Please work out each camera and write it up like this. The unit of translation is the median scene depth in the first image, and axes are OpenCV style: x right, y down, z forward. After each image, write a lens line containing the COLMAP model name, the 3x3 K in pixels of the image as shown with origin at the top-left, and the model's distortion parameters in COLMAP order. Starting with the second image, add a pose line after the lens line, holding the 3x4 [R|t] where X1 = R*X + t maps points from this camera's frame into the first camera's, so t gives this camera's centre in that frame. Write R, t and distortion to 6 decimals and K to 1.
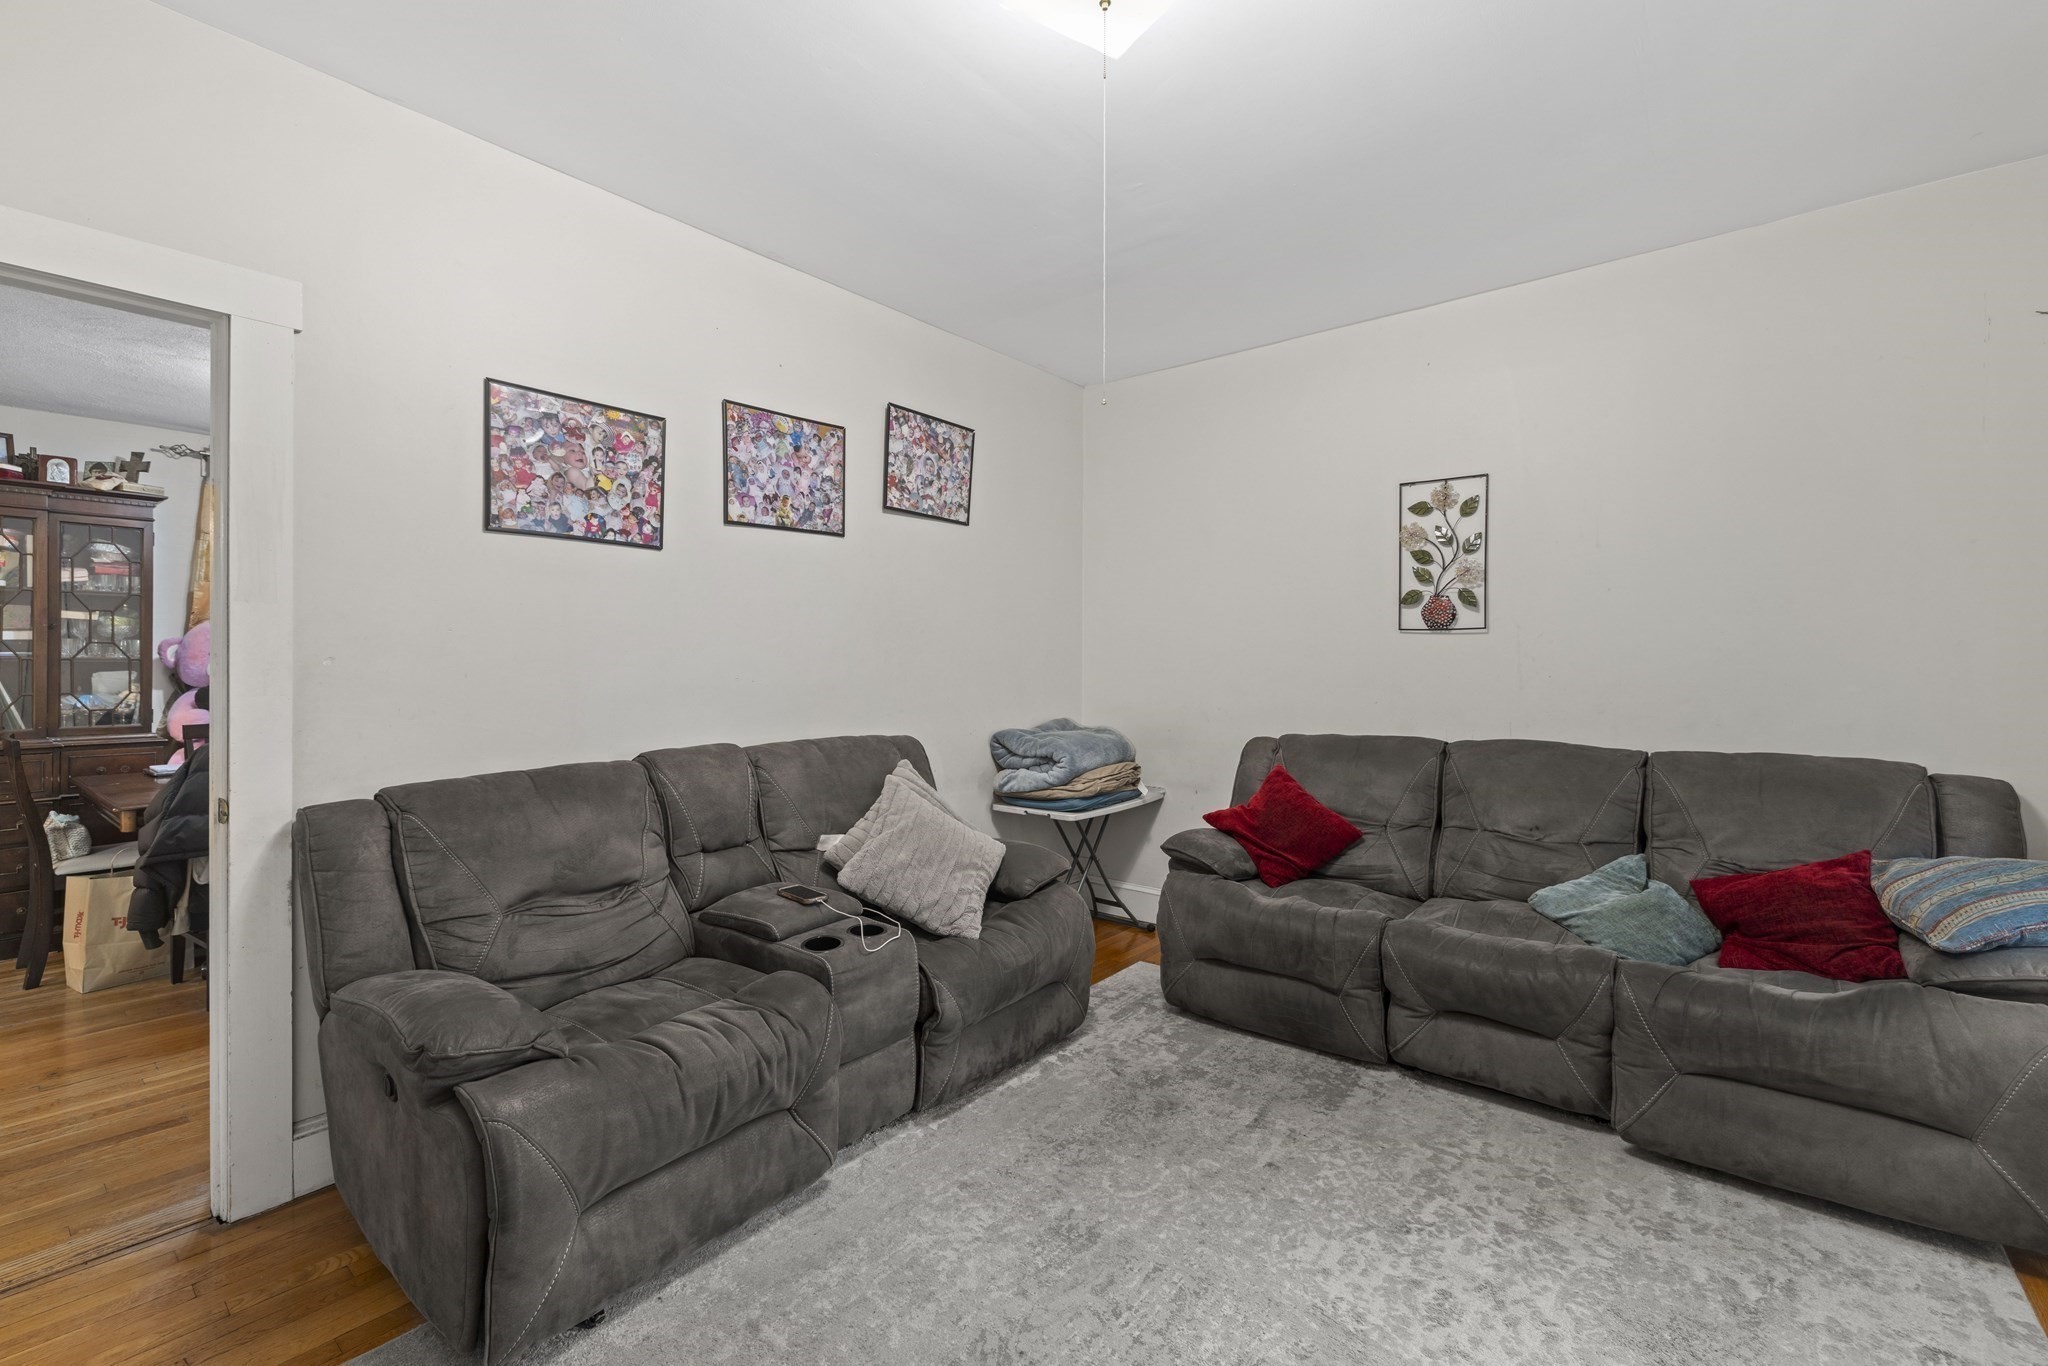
lens RADIAL K [[885.5, 0, 1007.7], [0, 885.5, 670.4], [0, 0, 1]] dist [-0.000757, 0.000827]
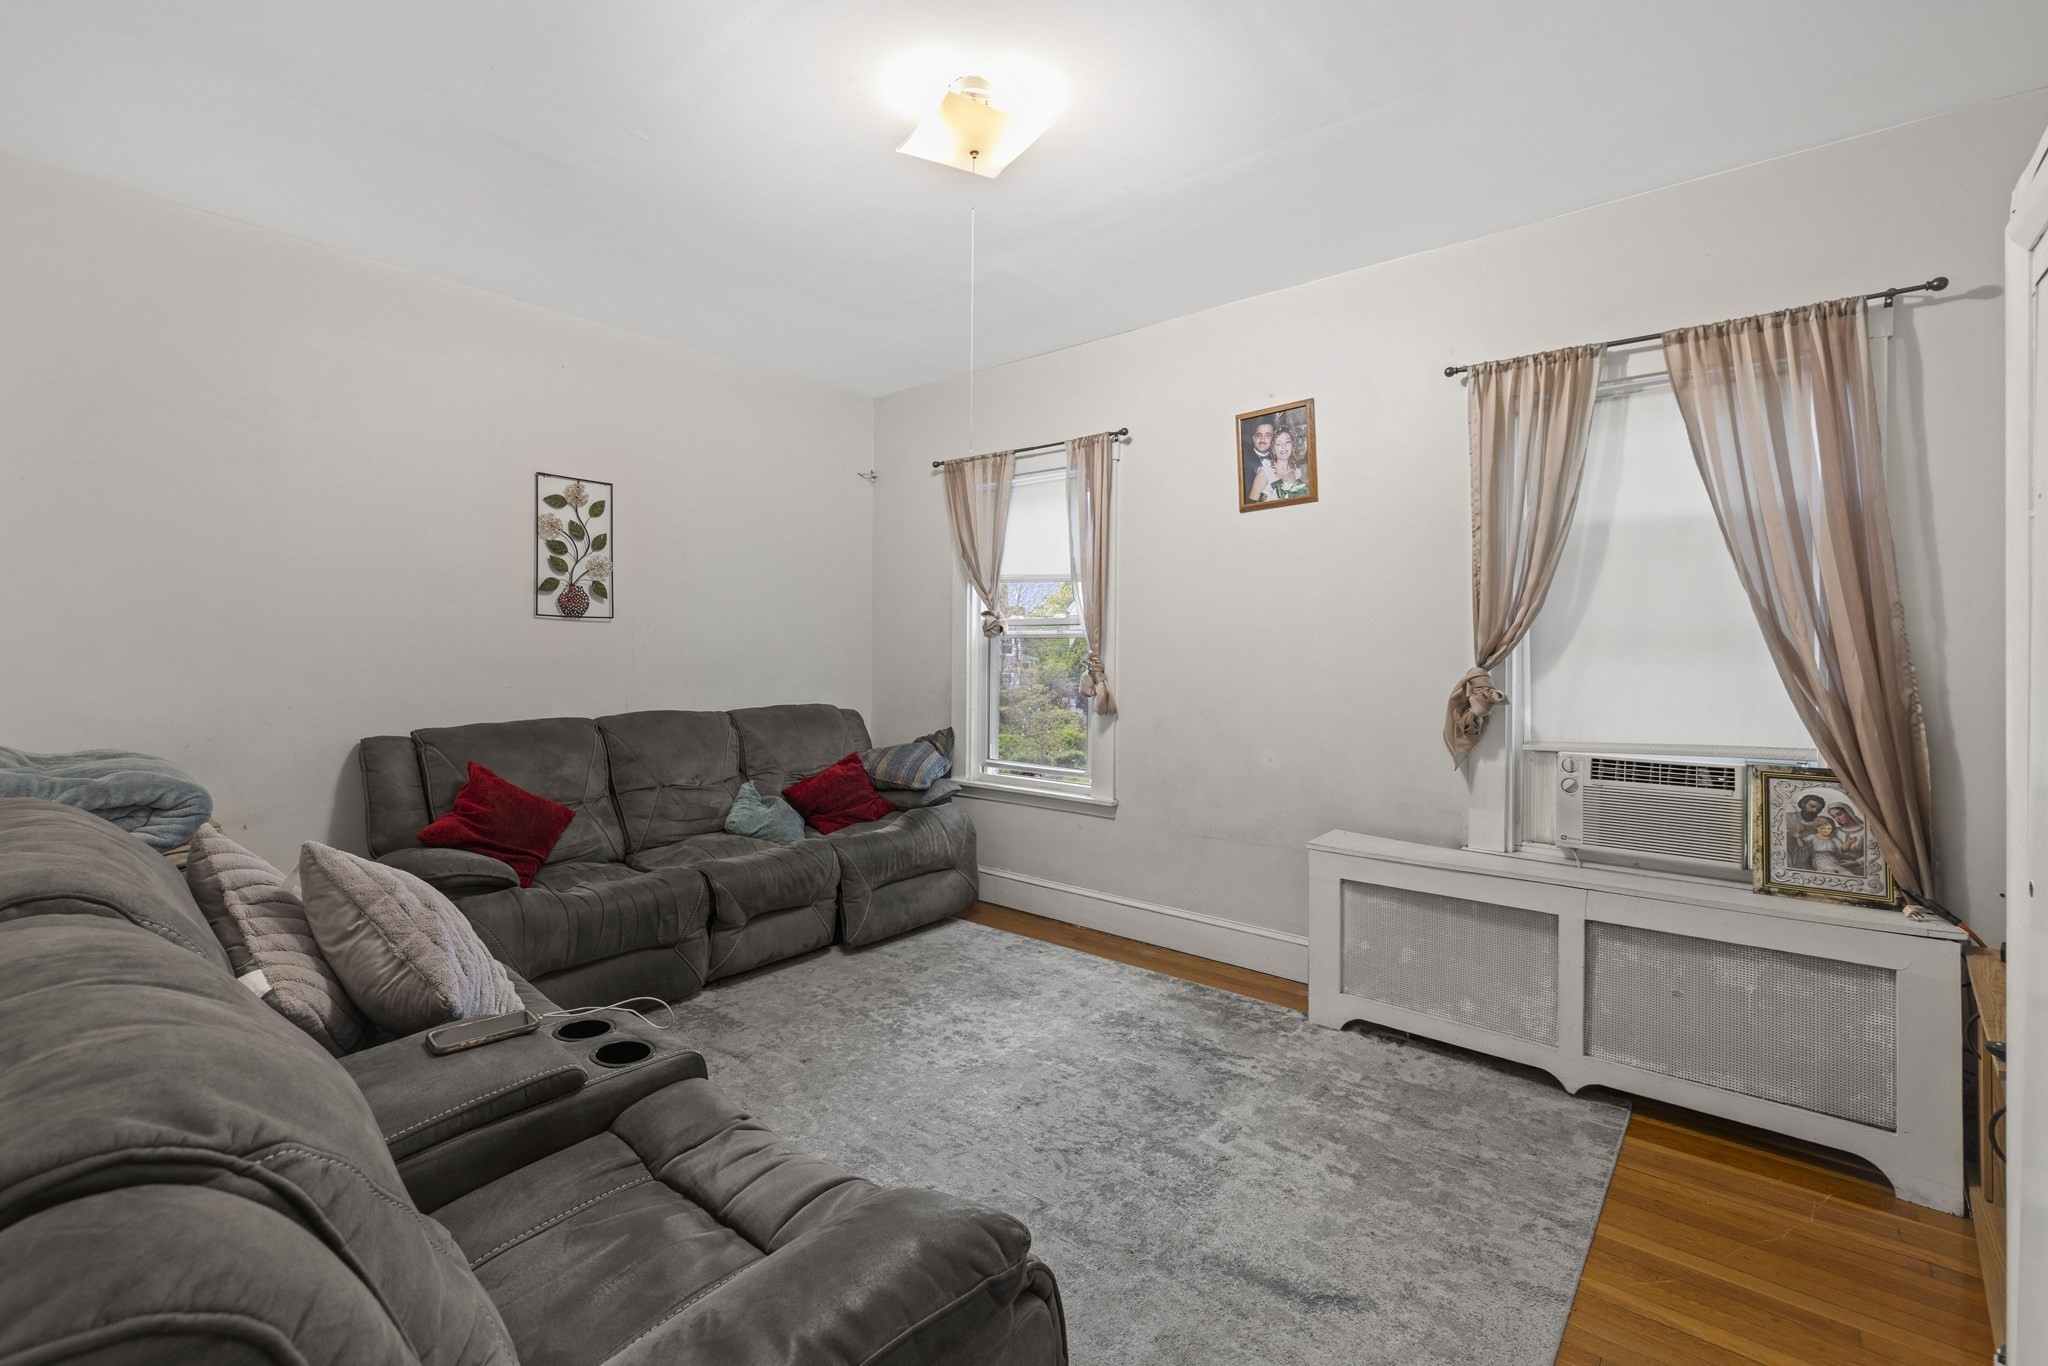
lens RADIAL K [[885.5, 0, 1016.2], [0, 885.5, 664.7], [0, 0, 1]] dist [-0.000757, 0.000827]
pose [[0.003504, -0.014379, 0.999890, -0.717736], [0.002379, 0.999894, 0.014371, -0.002639], [-0.999991, 0.002328, 0.003538, 0.553587]]
